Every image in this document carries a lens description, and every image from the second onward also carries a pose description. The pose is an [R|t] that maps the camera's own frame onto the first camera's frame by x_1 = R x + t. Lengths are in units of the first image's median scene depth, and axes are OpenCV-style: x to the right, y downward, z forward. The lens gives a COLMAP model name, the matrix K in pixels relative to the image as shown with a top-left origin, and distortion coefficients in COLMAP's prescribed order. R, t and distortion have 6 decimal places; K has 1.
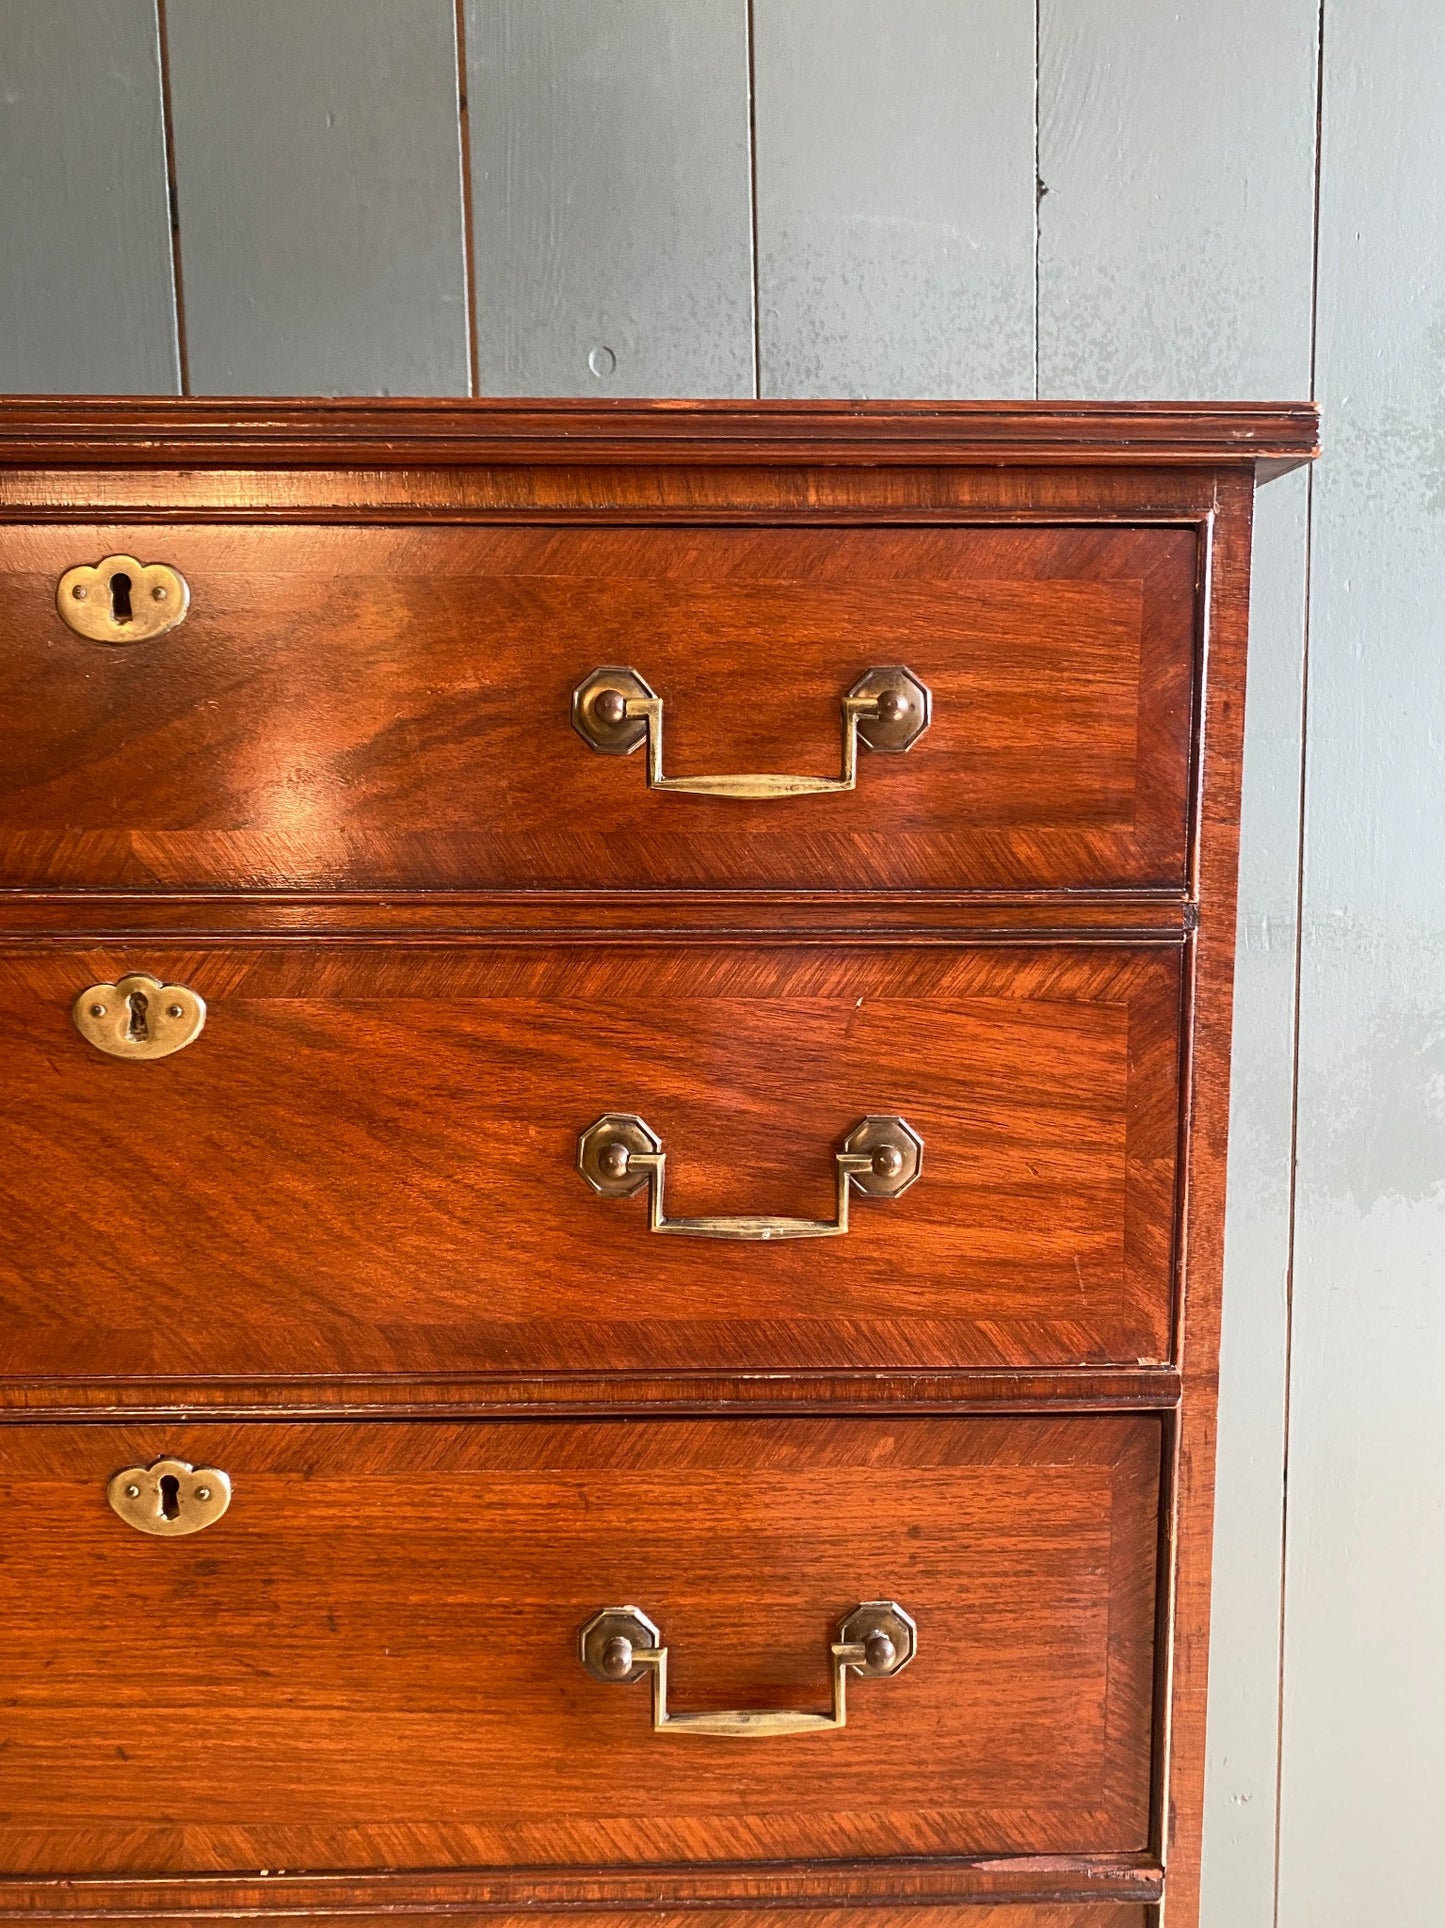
lens RADIAL K [[1401.9, 0, 770.6], [0, 1401.9, 964.8], [0, 0, 1]] dist [0.000872, -0.001391]
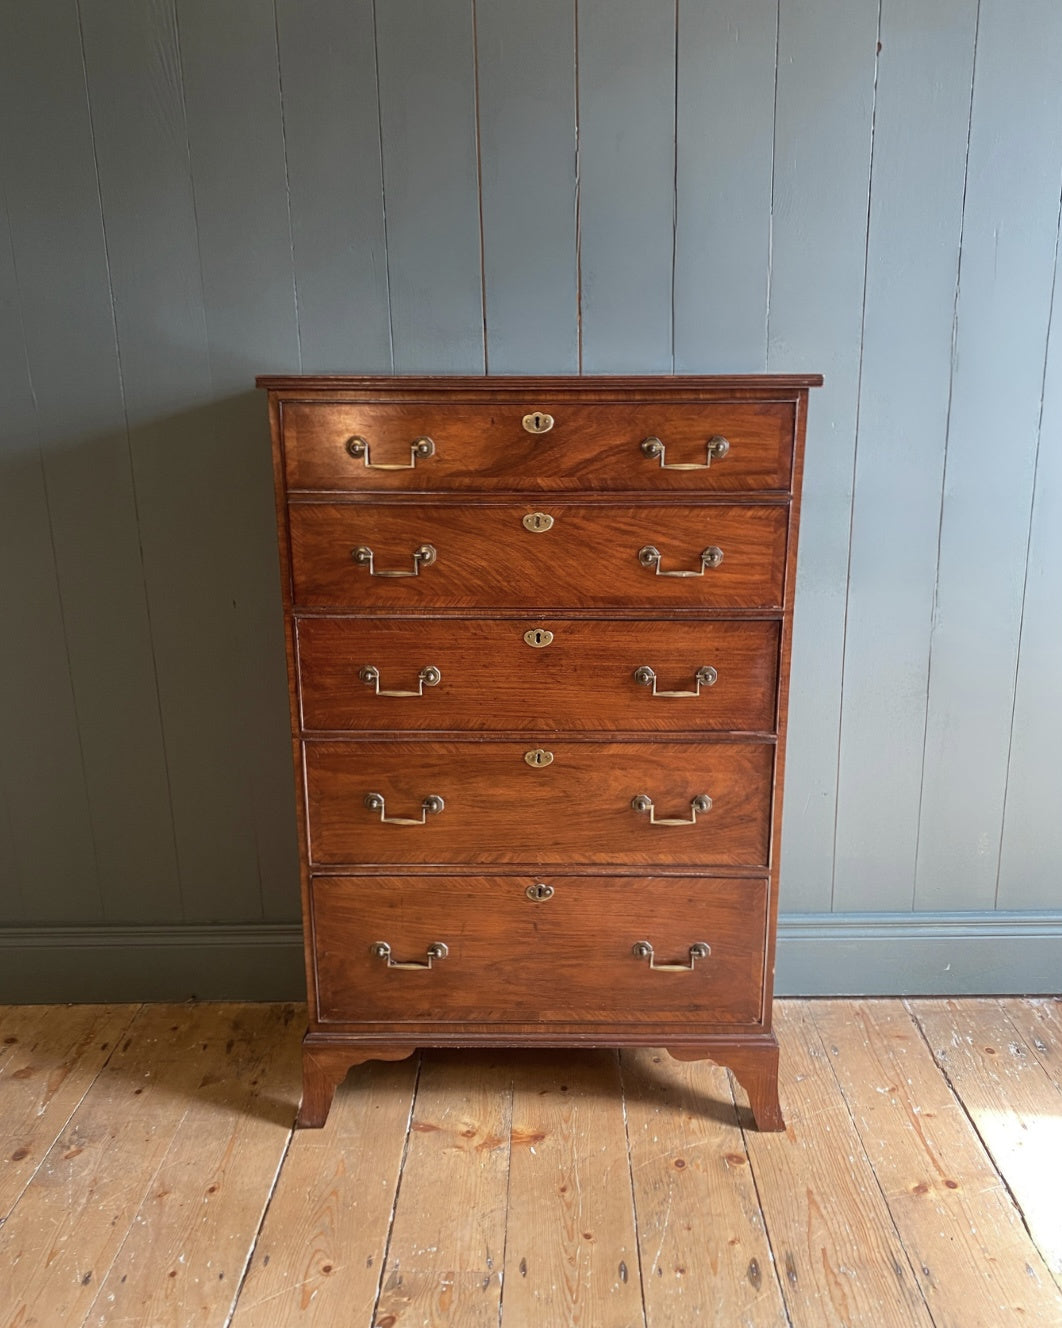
lens RADIAL K [[1087.0, 0, 525.2], [0, 1087.0, 667.5], [0, 0, 1]] dist [0.018198, -0.014781]
pose [[0.998849, 0.007843, -0.047323, -0.318670], [0.000066, 0.986316, 0.164864, -0.069384], [0.047968, -0.164677, 0.985180, -2.243630]]
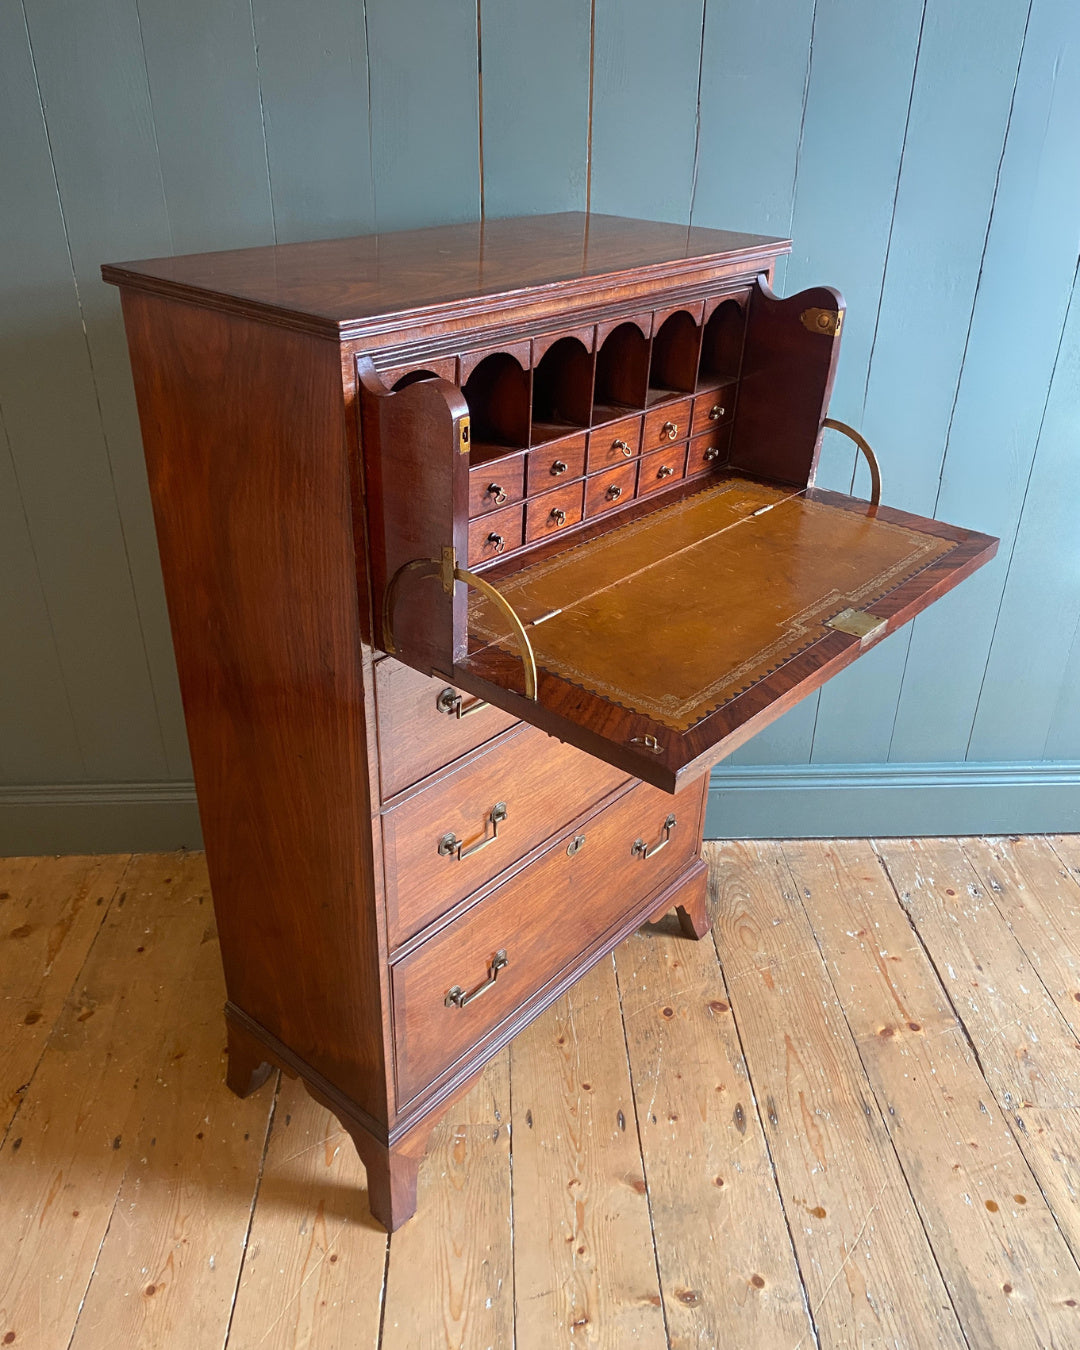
lens RADIAL K [[1087.5, 0, 535.8], [0, 1087.5, 679.7], [0, 0, 1]] dist [0.013236, -0.007968]
pose [[0.999607, 0.013768, 0.024436, -0.539898], [-0.022300, 0.918533, 0.394714, -0.447491], [-0.017011, -0.395103, 0.918479, -2.014693]]
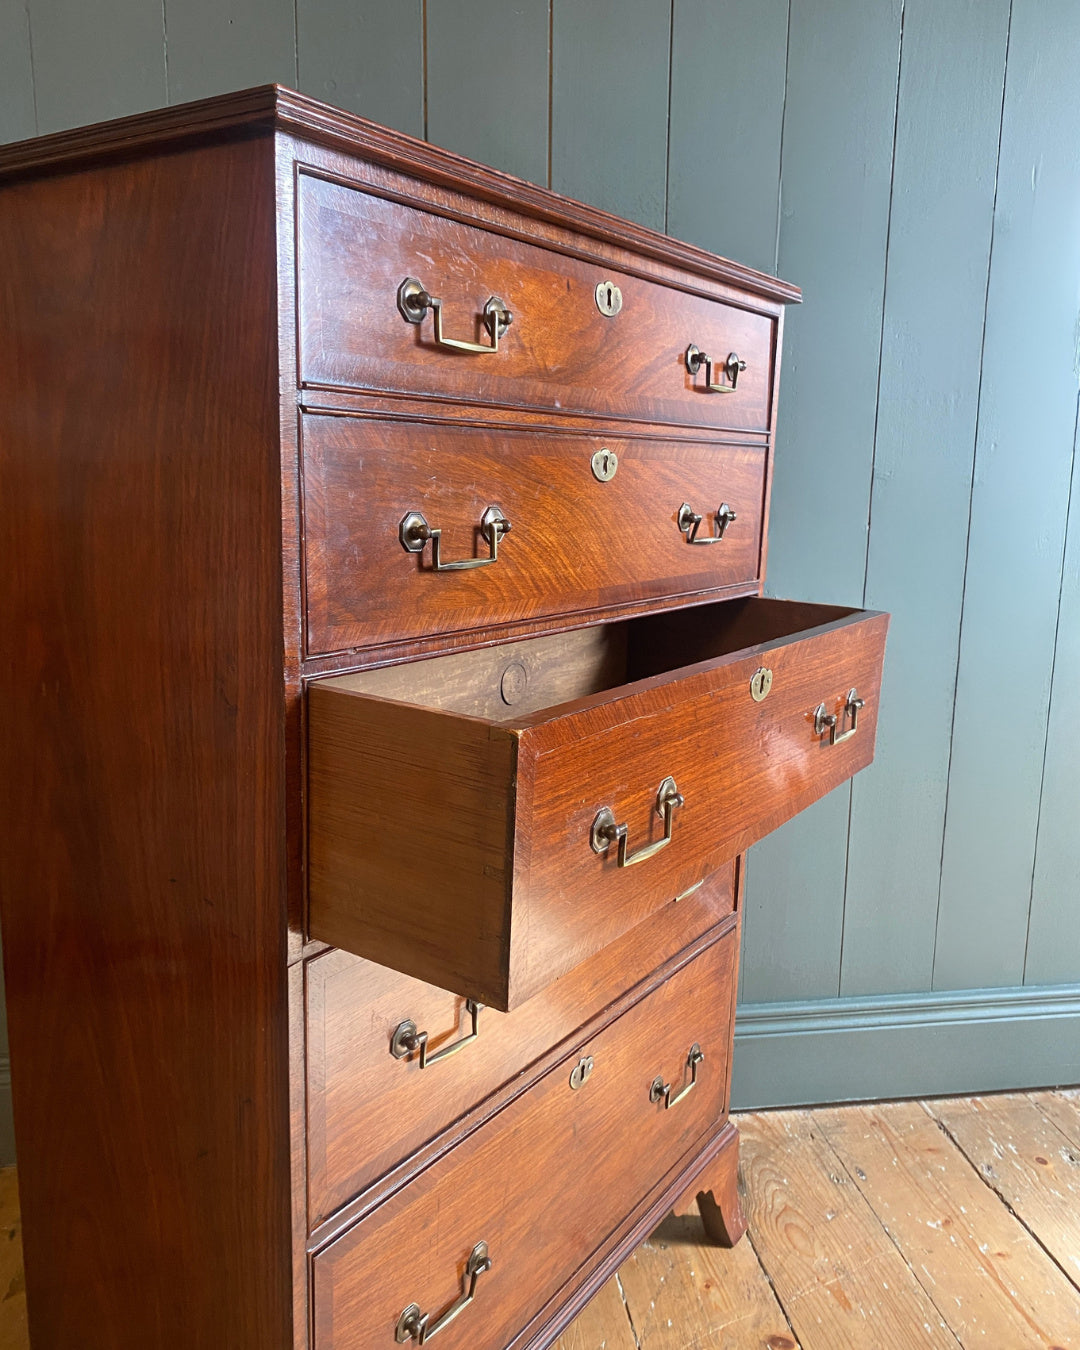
lens RADIAL K [[1094.3, 0, 536.7], [0, 1094.3, 669.4], [0, 0, 1]] dist [-0.016196, 0.001704]
pose [[0.993218, 0.008259, 0.115970, -0.686438], [-0.017791, 0.996523, 0.081398, 0.286443], [-0.114894, -0.082909, 0.989912, -1.349277]]
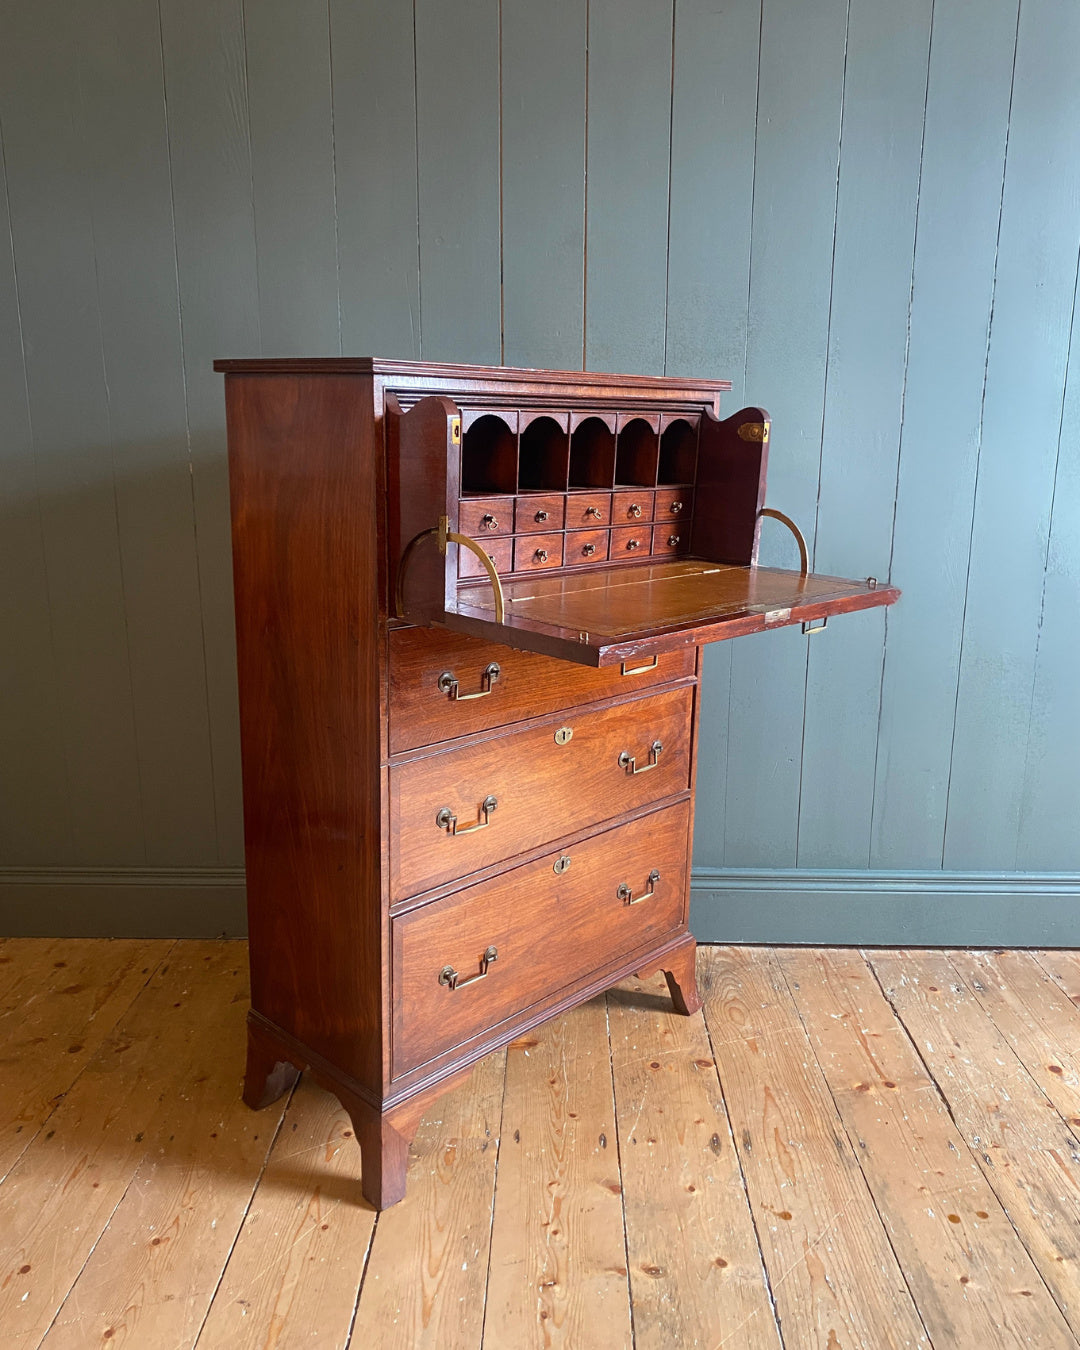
lens RADIAL K [[1087.5, 0, 535.8], [0, 1087.5, 679.7], [0, 0, 1]] dist [0.013236, -0.007968]
pose [[0.998813, 0.030507, -0.037980, -0.305050], [-0.025197, 0.990770, 0.133190, 0.154497], [0.041693, -0.132075, 0.990363, -2.831490]]
